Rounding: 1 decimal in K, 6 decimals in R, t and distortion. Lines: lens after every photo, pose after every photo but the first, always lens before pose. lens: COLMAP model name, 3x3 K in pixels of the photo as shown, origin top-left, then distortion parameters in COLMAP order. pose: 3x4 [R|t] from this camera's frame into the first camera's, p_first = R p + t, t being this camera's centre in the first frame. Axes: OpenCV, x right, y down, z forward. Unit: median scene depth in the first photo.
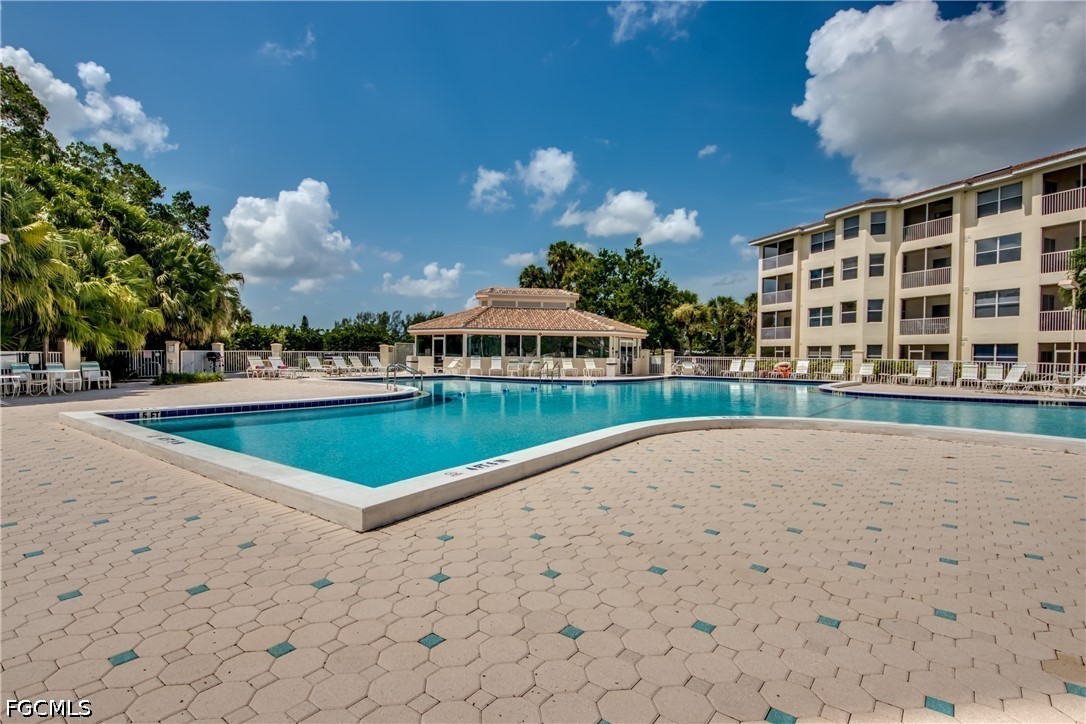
lens RADIAL K [[538.6, 0, 542.4], [0, 538.6, 360.6], [0, 0, 1]] dist [0.017080, -0.002630]
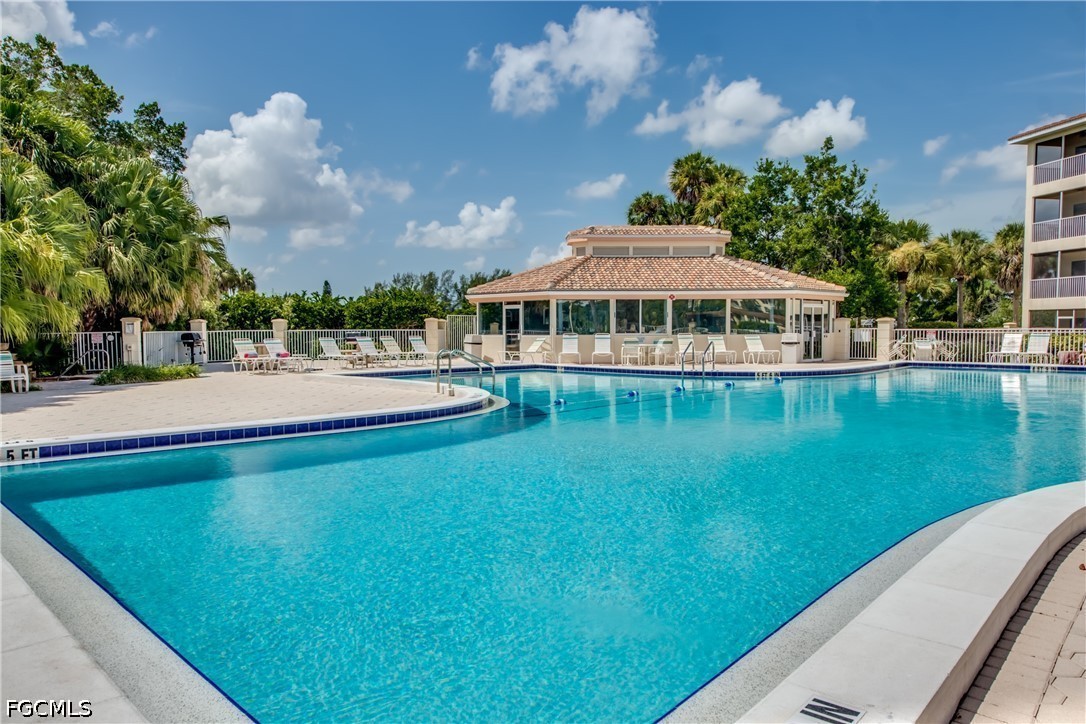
lens RADIAL K [[756.2, 0, 542.4], [0, 756.2, 366.1], [0, 0, 1]] dist [0.033530, 0.001317]
pose [[0.990088, -0.007864, -0.140229, -0.027385], [0.013175, 0.999229, 0.036988, -0.003188], [0.139830, -0.038469, 0.989428, 0.093004]]
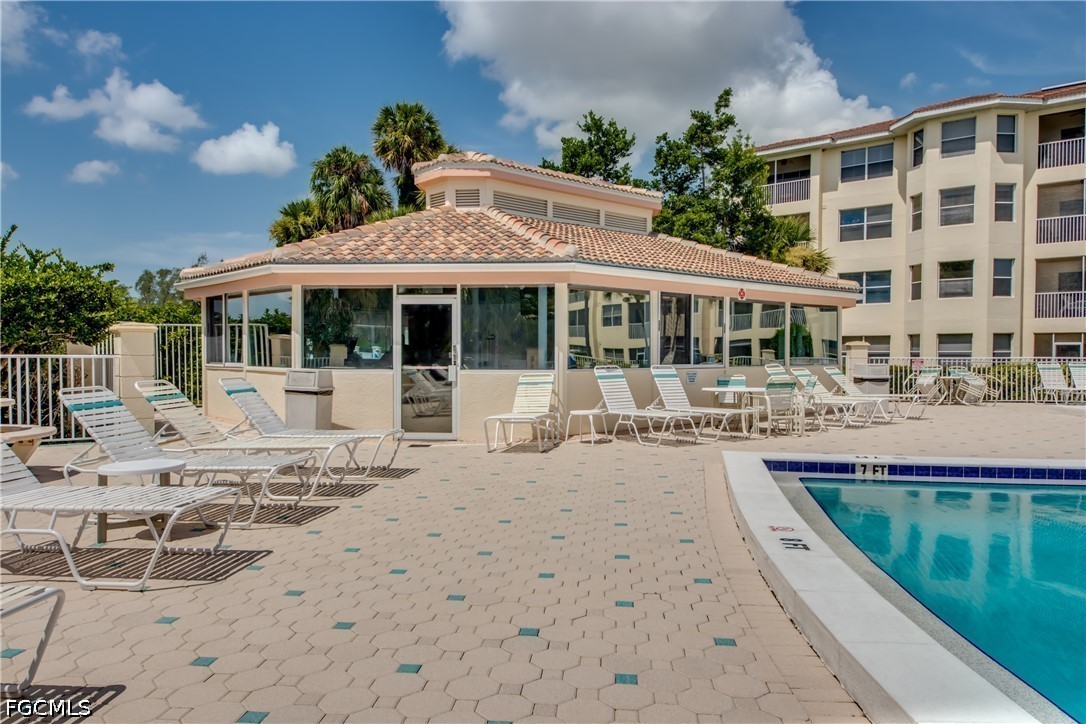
lens RADIAL K [[756.2, 0, 542.5], [0, 756.2, 368.7], [0, 0, 1]] dist [0.033530, 0.001317]
pose [[0.831909, -0.022147, 0.554470, -0.320957], [0.014837, 0.999734, 0.017671, -0.013178], [-0.554714, -0.006474, 0.832016, 0.614564]]
